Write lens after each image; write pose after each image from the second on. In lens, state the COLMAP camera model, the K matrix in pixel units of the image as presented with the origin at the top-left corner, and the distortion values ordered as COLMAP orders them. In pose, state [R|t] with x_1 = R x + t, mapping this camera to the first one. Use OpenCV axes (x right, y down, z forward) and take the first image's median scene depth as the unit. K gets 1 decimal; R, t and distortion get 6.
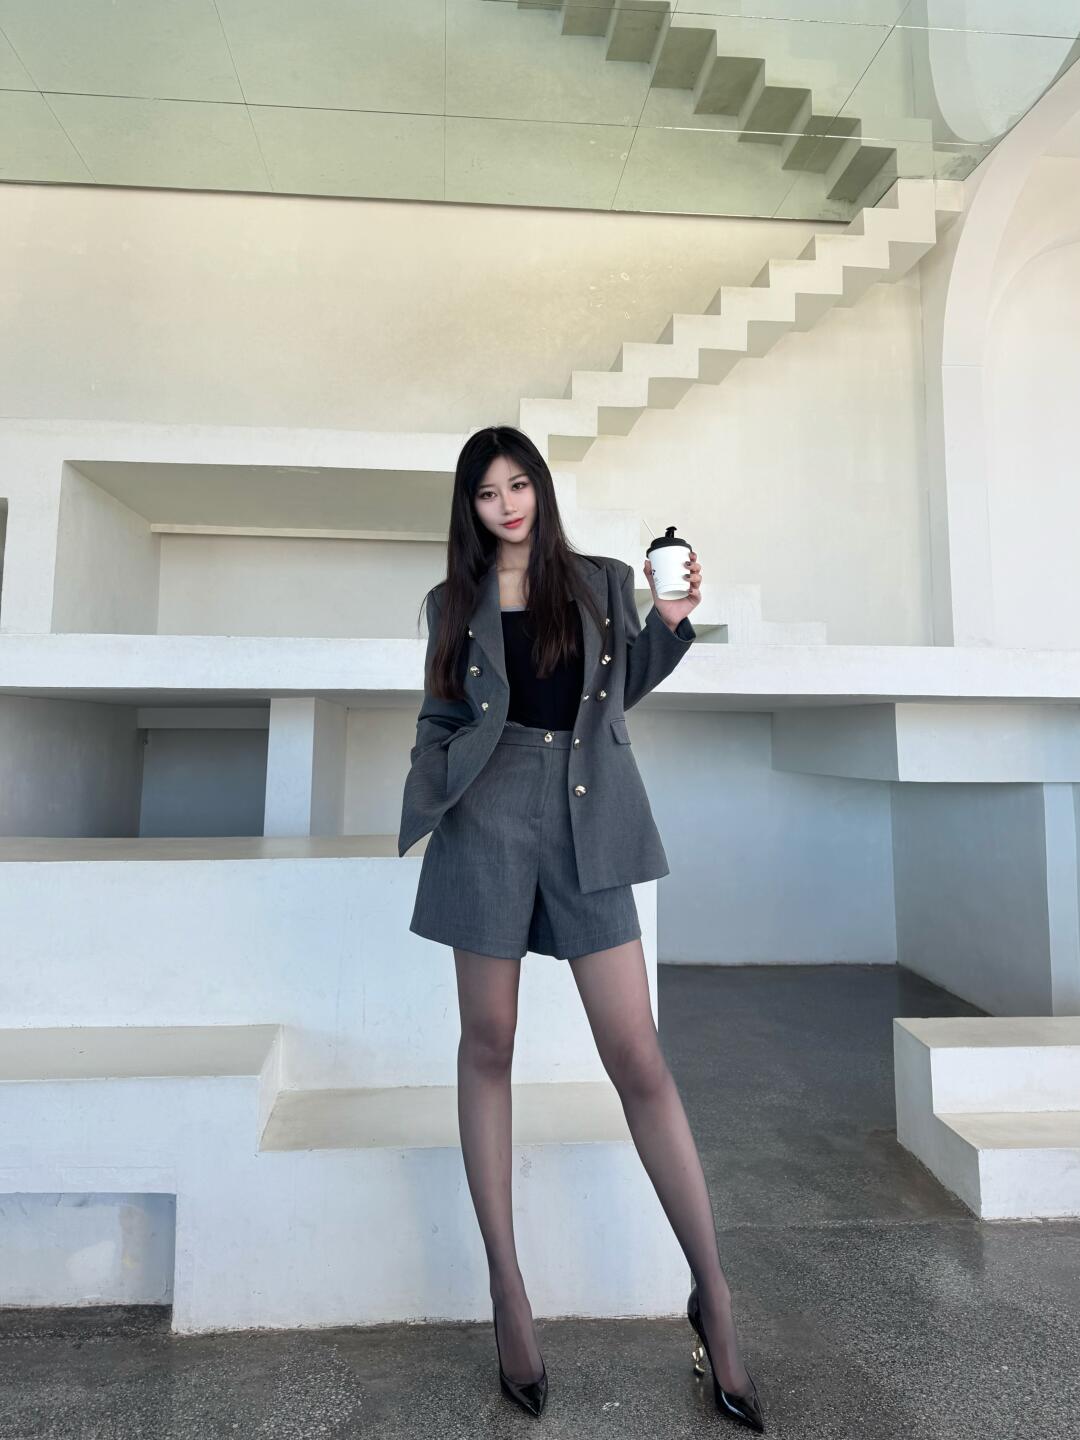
lens RADIAL K [[1012.2, 0, 540.0], [0, 1012.2, 720.0], [0, 0, 1]] dist [-0.005738, -0.023163]
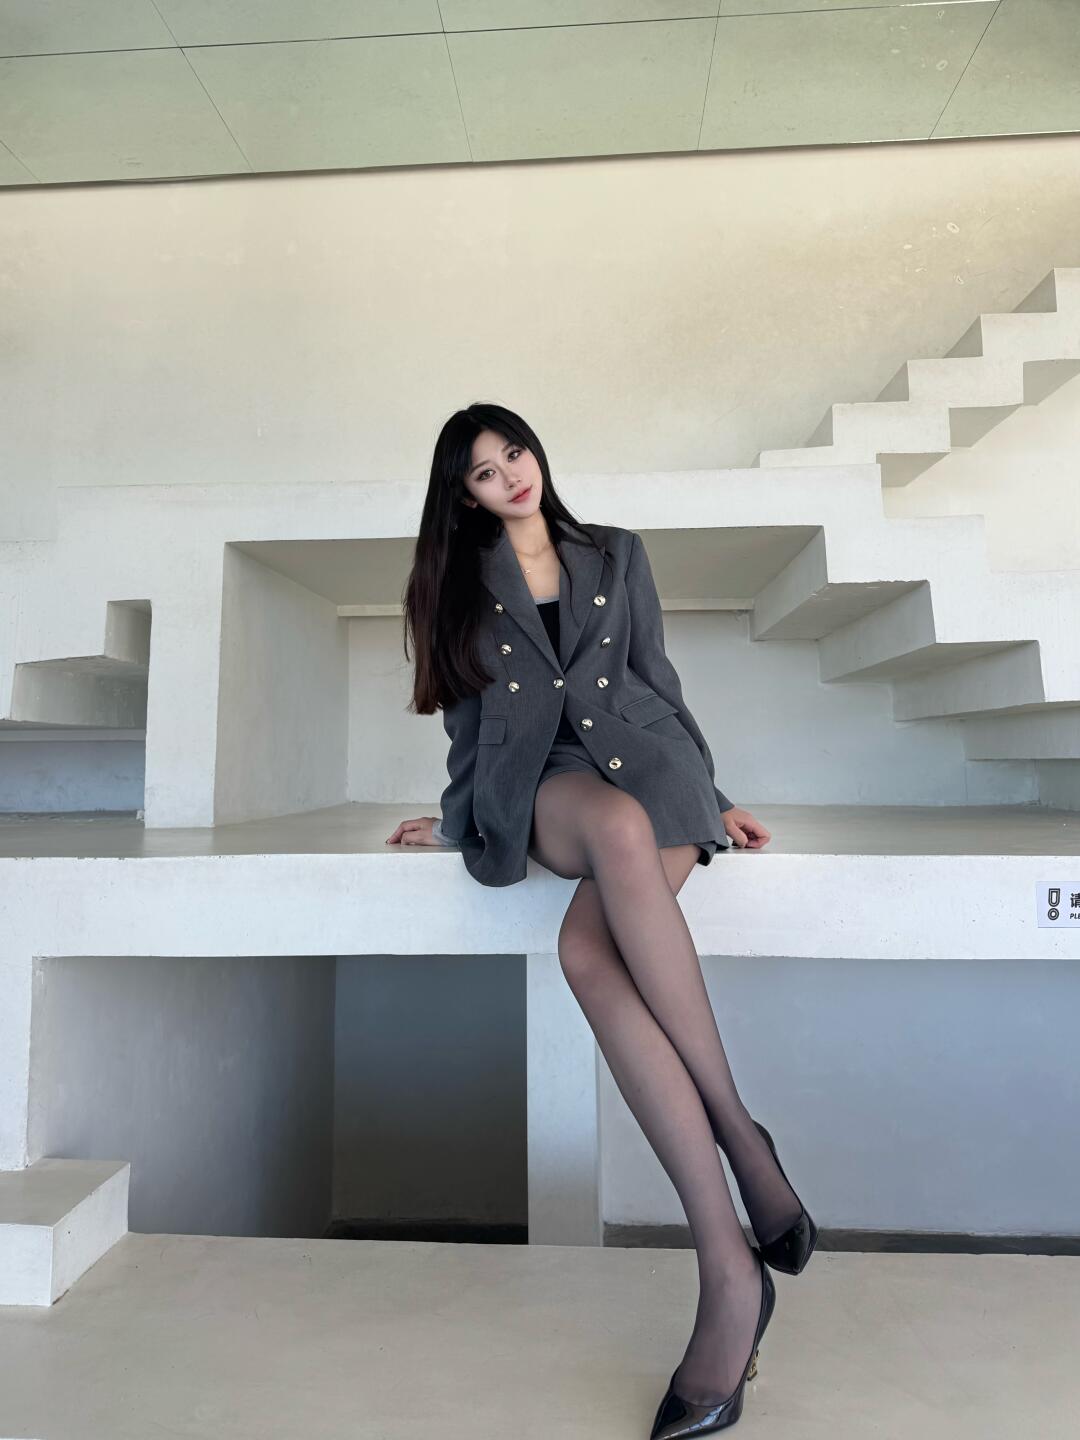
lens RADIAL K [[1012.2, 0, 540.0], [0, 1012.2, 720.0], [0, 0, 1]] dist [-0.005738, -0.023163]
pose [[0.989216, -0.030895, -0.143166, -0.127784], [0.029574, 0.999498, -0.011351, -0.095092], [0.143445, 0.006994, 0.989634, 0.270911]]
